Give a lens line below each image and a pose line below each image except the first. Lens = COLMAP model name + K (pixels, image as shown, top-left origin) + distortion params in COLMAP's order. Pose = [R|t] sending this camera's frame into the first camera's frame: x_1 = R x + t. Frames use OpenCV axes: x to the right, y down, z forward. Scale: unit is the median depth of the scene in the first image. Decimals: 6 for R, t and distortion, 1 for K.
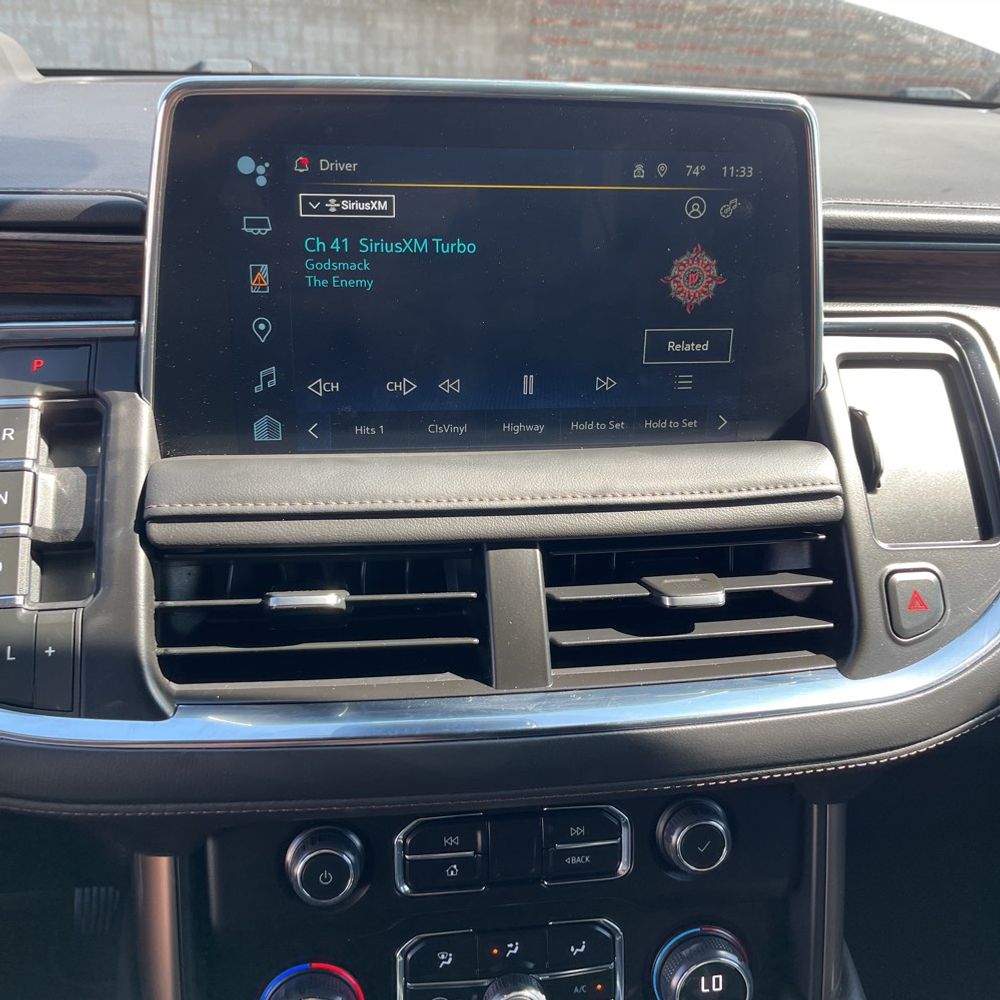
lens RADIAL K [[1012.4, 0, 500.0], [0, 1012.4, 500.0], [0, 0, 1]] dist [0.049726, -0.026867]
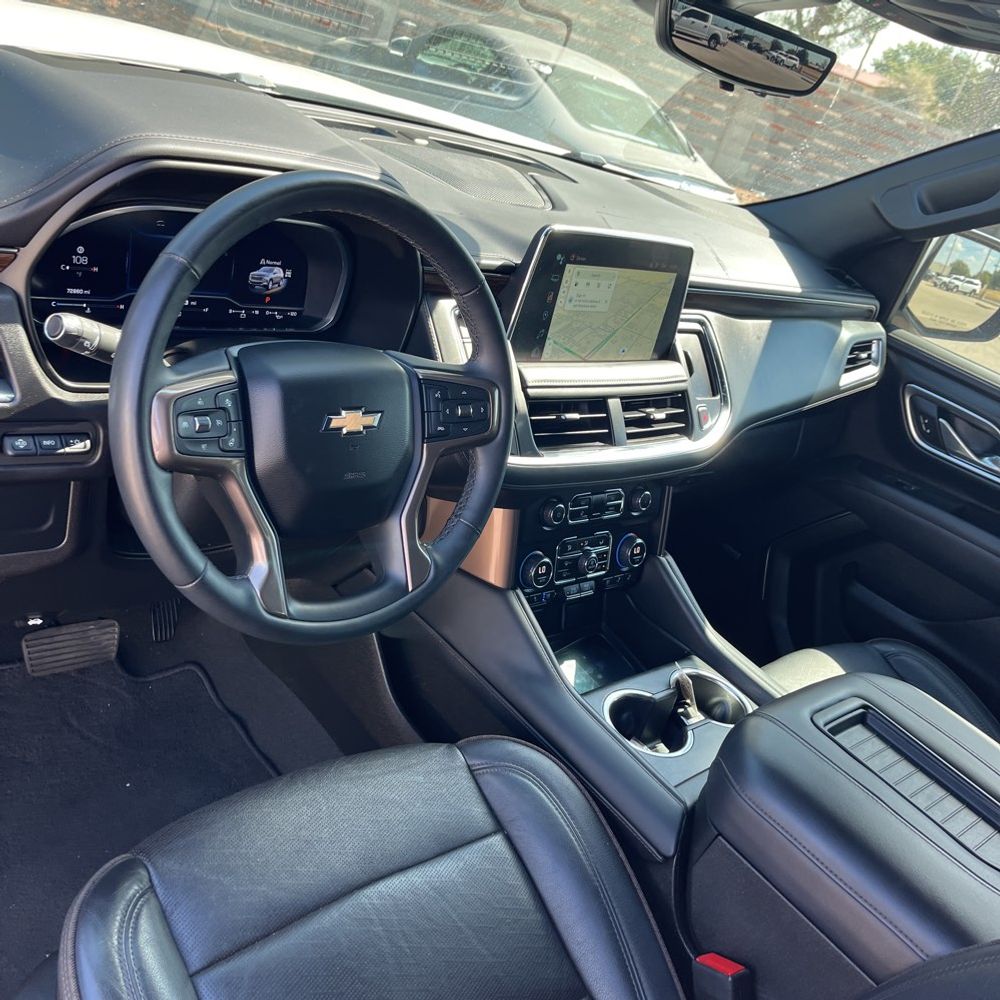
lens RADIAL K [[993.0, 0, 501.4], [0, 993.0, 504.3], [0, 0, 1]] dist [0.002960, -0.007223]
pose [[0.809150, -0.053445, 0.585167, -1.872493], [-0.042918, 0.987820, 0.149566, -0.061367], [-0.586033, -0.146136, 0.797000, -1.065322]]
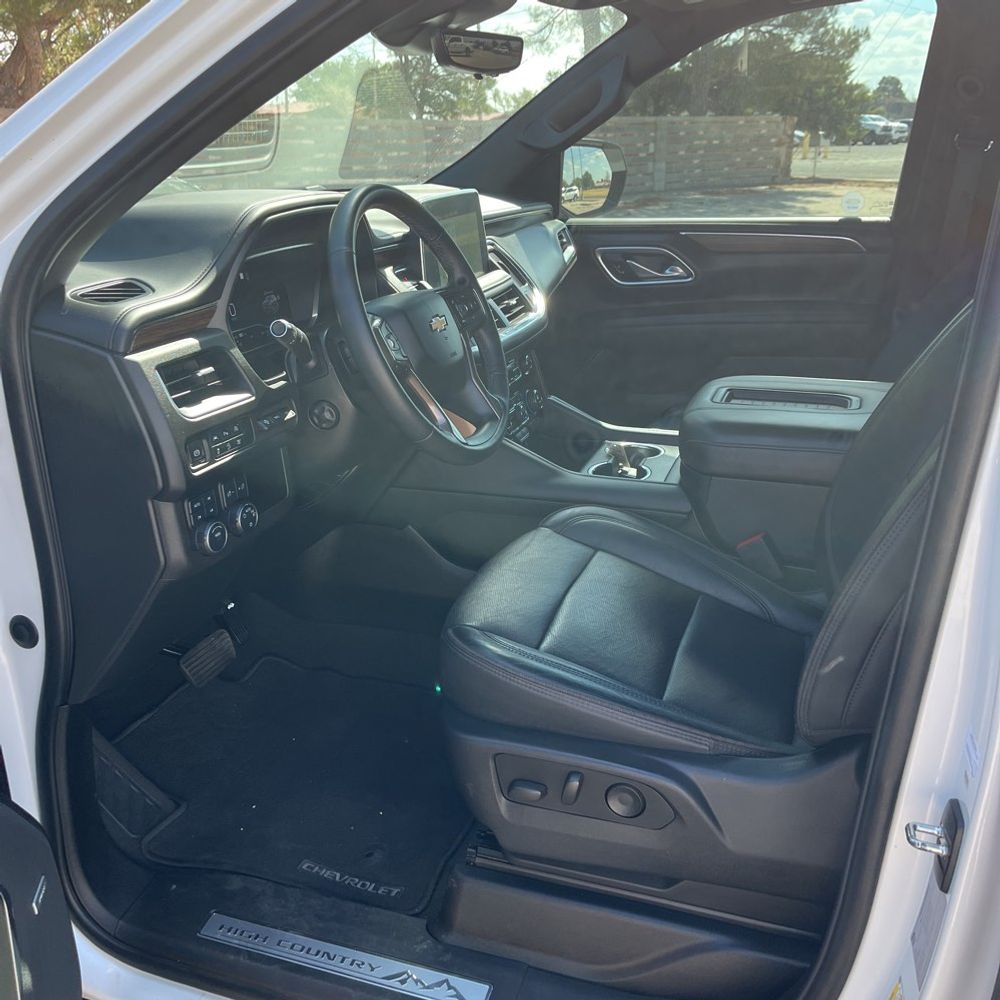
lens RADIAL K [[1012.4, 0, 500.0], [0, 1012.4, 500.0], [0, 0, 1]] dist [0.049726, -0.026867]
pose [[0.435124, -0.334138, 0.836074, -3.741820], [0.387730, 0.907614, 0.160940, 0.144330], [-0.812609, 0.254142, 0.524480, -1.012147]]
